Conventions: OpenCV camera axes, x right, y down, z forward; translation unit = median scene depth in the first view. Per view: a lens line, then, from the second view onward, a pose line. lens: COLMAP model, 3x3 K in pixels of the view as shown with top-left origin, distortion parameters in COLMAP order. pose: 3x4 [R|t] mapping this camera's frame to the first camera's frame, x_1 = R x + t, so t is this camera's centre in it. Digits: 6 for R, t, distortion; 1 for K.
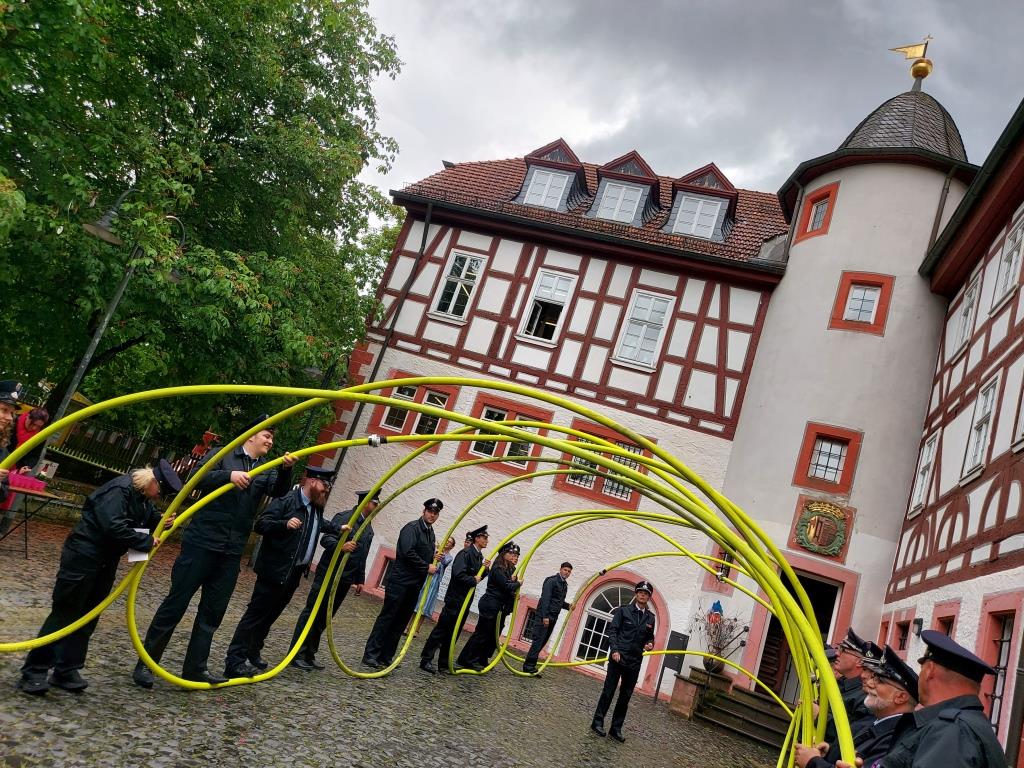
lens RADIAL K [[751.9, 0, 511.2], [0, 751.9, 388.2], [0, 0, 1]] dist [0.063611, -0.070619]
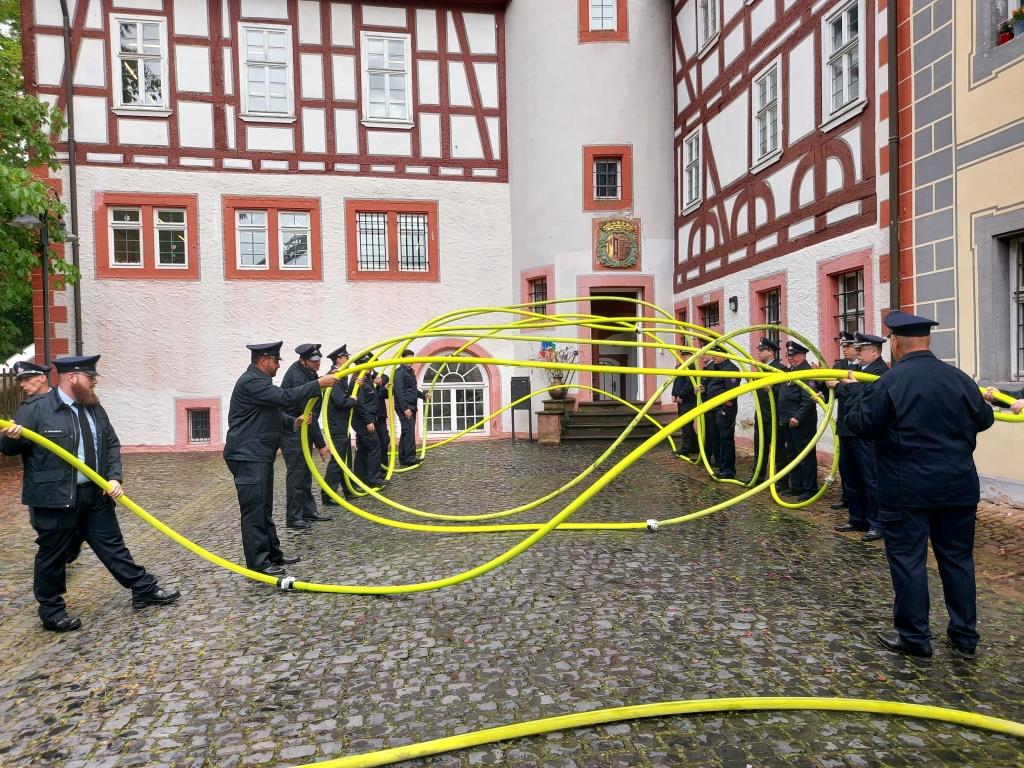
lens RADIAL K [[751.9, 0, 511.2], [0, 751.9, 388.2], [0, 0, 1]] dist [0.063611, -0.070619]
pose [[0.869145, -0.337375, 0.361613, -0.153061], [0.206094, 0.911754, 0.355290, -0.035949], [-0.449568, -0.234272, 0.861977, 0.076899]]
